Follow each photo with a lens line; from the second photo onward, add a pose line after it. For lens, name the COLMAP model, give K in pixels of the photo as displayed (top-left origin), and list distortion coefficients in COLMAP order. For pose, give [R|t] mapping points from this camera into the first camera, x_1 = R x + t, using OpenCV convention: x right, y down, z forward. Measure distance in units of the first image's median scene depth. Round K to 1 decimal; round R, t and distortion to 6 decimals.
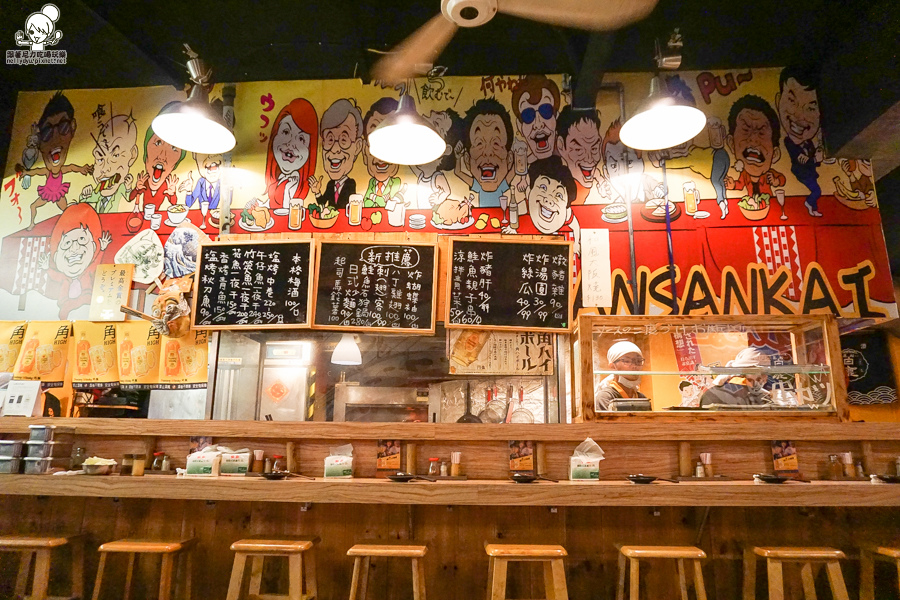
lens RADIAL K [[612.2, 0, 447.3], [0, 612.2, 300.3], [0, 0, 1]] dist [-0.023771, 0.005276]
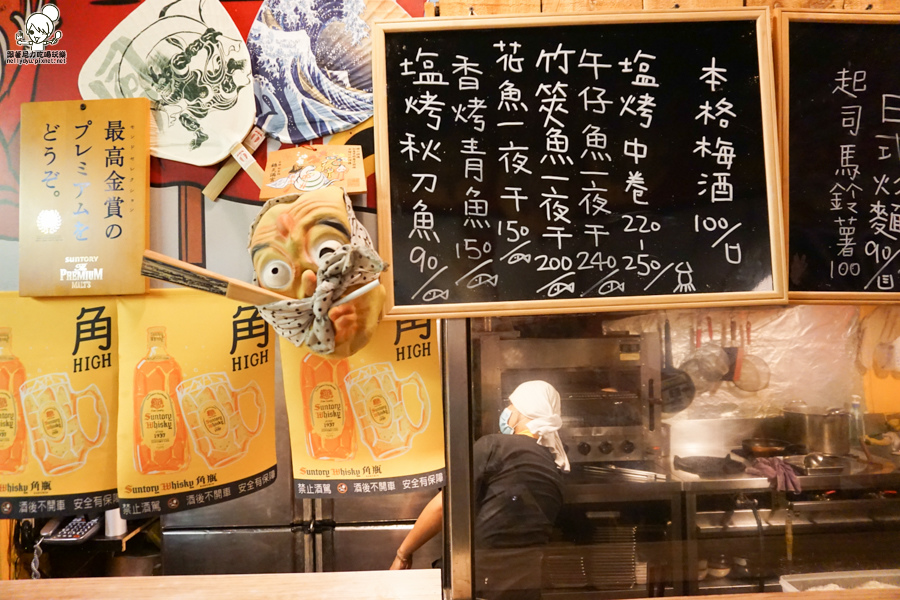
lens RADIAL K [[612.2, 0, 453.2], [0, 612.2, 296.5], [0, 0, 1]] dist [-0.023771, 0.005276]
pose [[0.995717, -0.034206, 0.085892, -0.404646], [0.017417, 0.981806, 0.189088, -0.018717], [-0.090797, -0.186782, 0.978197, 0.692027]]
